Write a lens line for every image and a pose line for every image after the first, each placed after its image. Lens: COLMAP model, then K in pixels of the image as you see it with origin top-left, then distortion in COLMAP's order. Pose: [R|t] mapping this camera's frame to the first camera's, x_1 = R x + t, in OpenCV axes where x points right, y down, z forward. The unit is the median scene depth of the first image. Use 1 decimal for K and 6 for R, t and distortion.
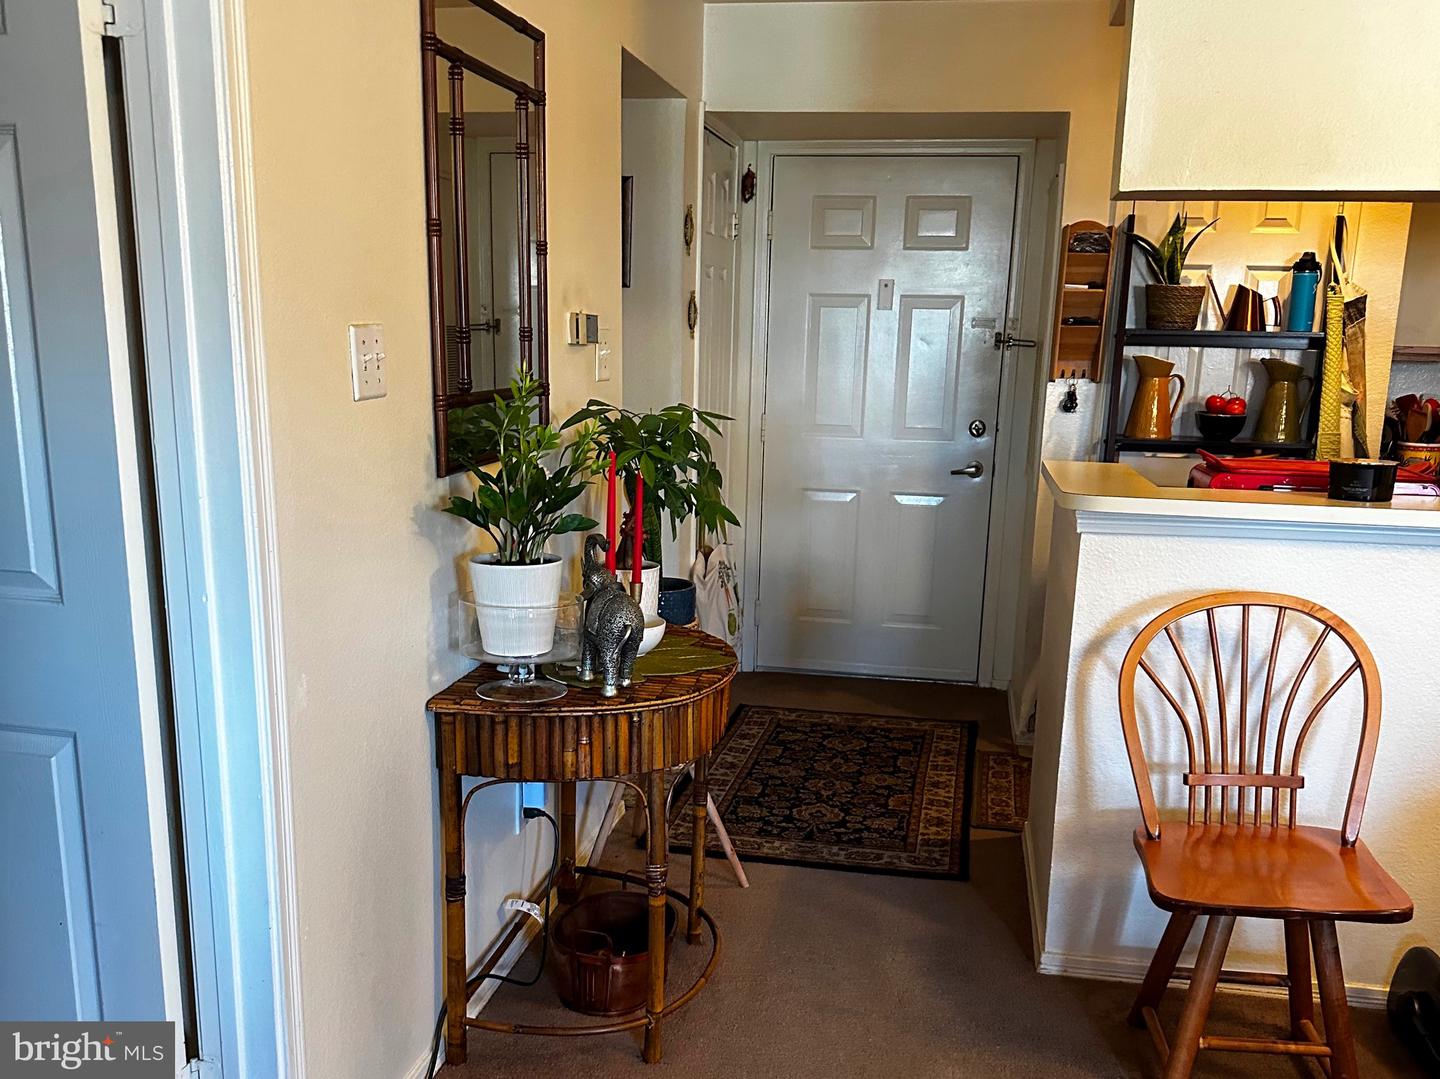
lens RADIAL K [[1324.8, 0, 710.0], [0, 1324.8, 626.9], [0, 0, 1]] dist [0.058720, 0.000000]
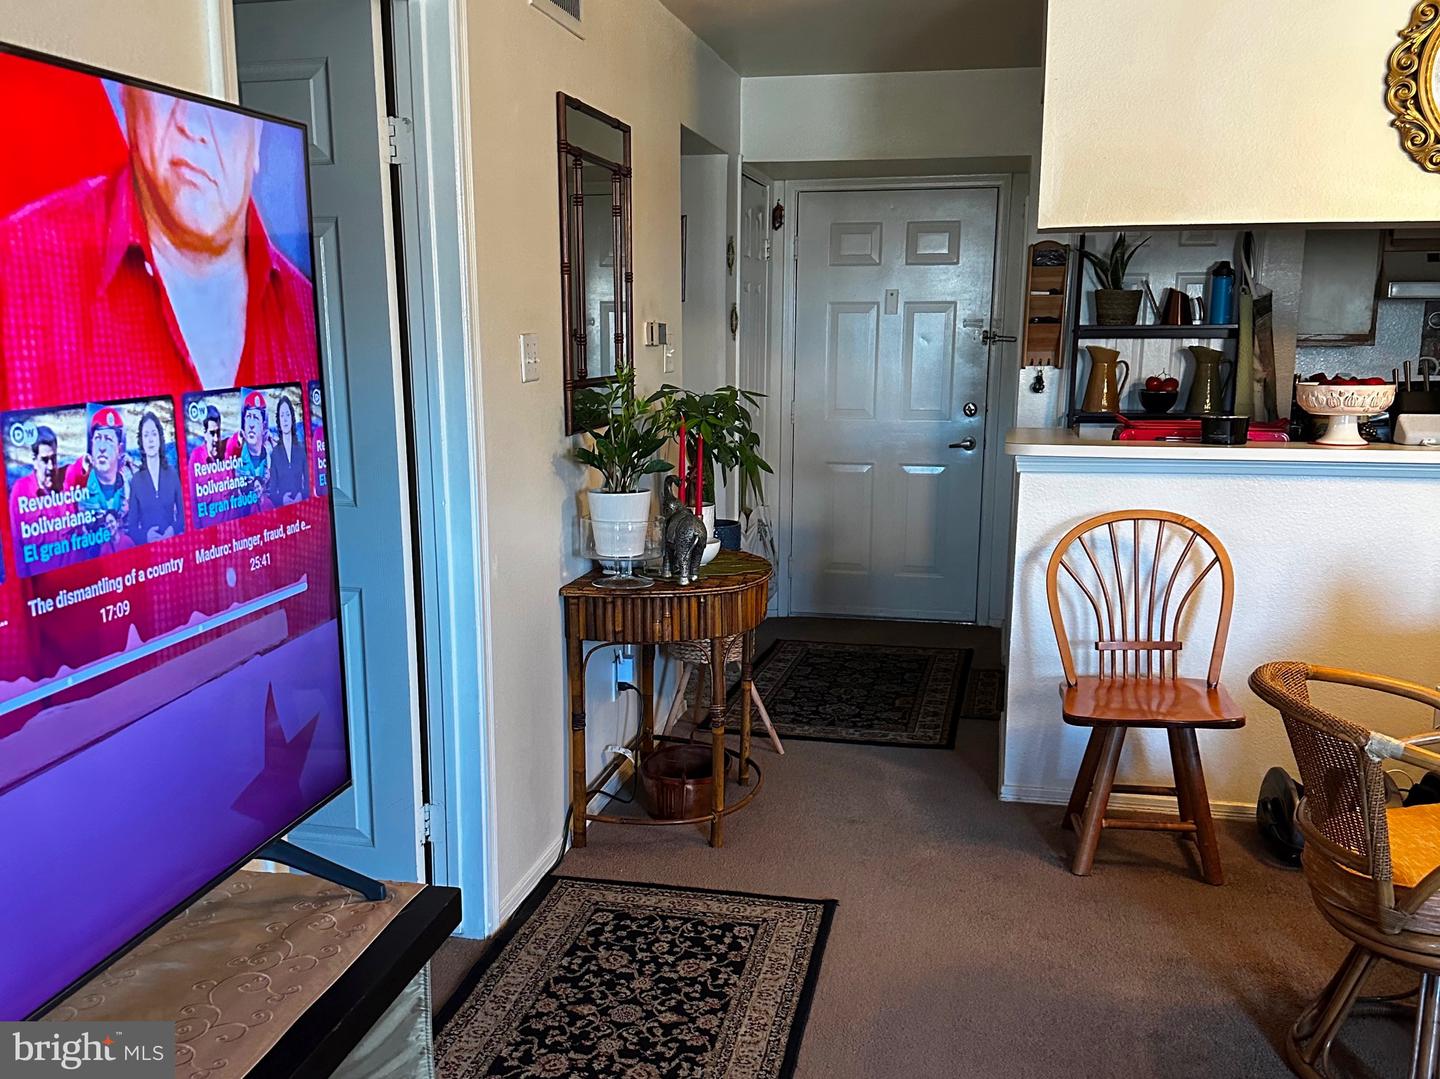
lens RADIAL K [[1324.8, 0, 692.3], [0, 1324.8, 588.4], [0, 0, 1]] dist [0.058720, 0.000000]
pose [[0.999023, -0.013899, -0.041949, -0.005031], [0.012528, 0.999384, -0.032780, 0.084144], [0.042379, 0.032223, 0.998582, -0.359969]]
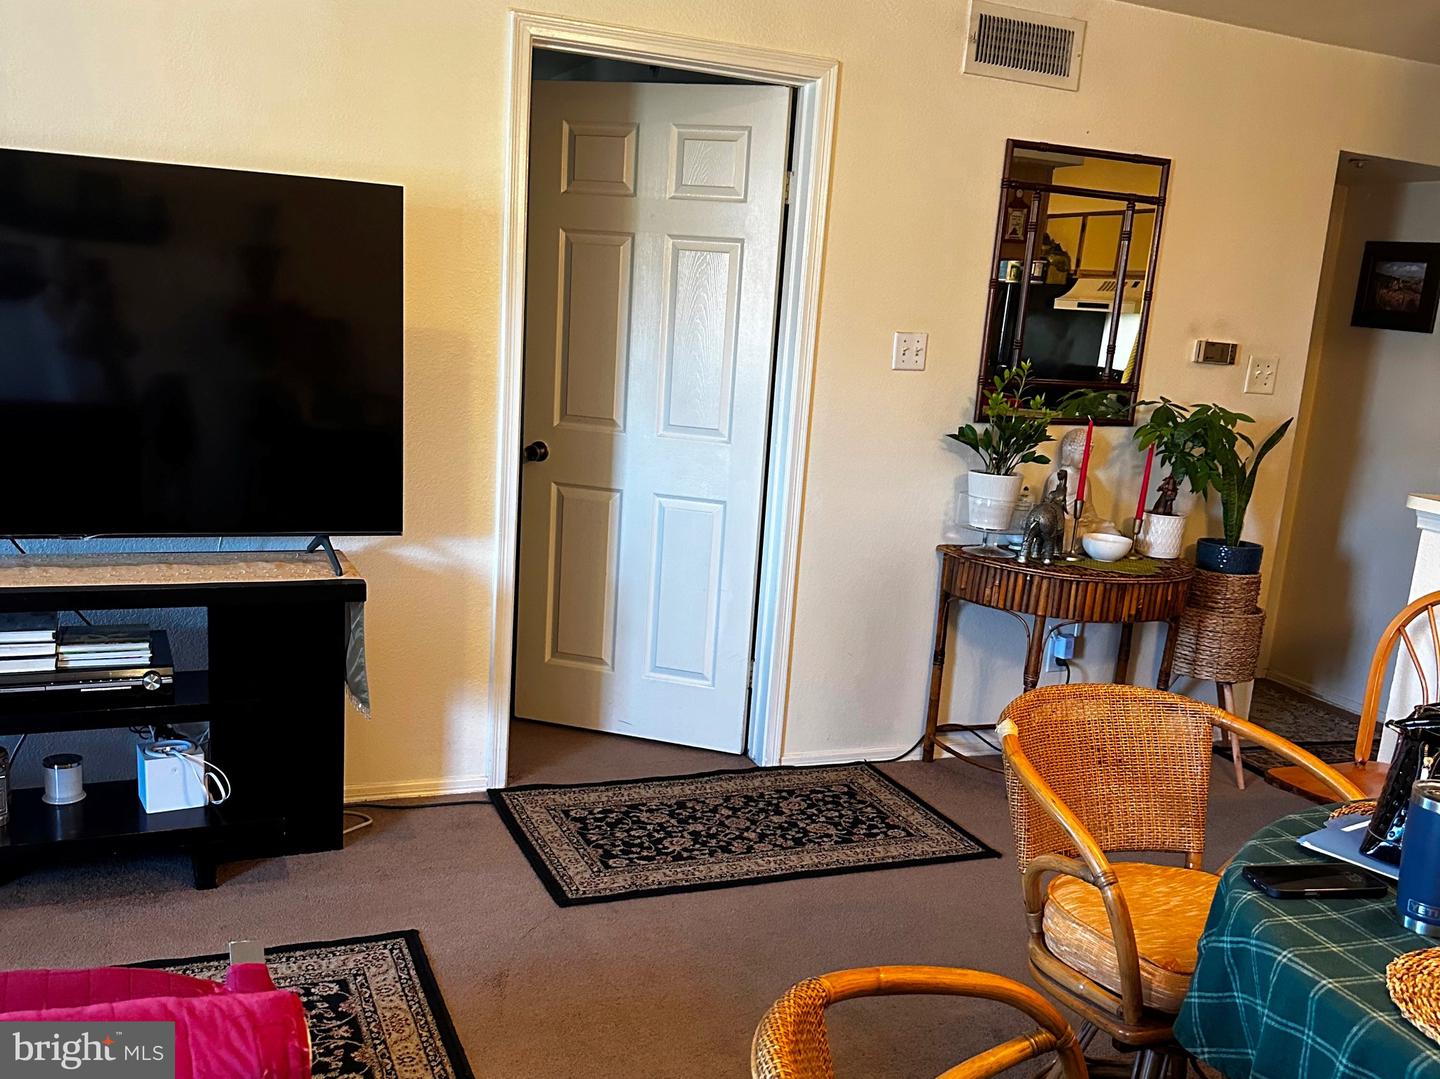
lens RADIAL K [[1324.8, 0, 710.7], [0, 1324.8, 594.7], [0, 0, 1]] dist [0.058720, 0.000000]
pose [[0.534157, 0.194011, -0.822822, 0.882313], [-0.244602, 0.967147, 0.069250, 0.057891], [0.809226, 0.164273, 0.564064, -0.194682]]
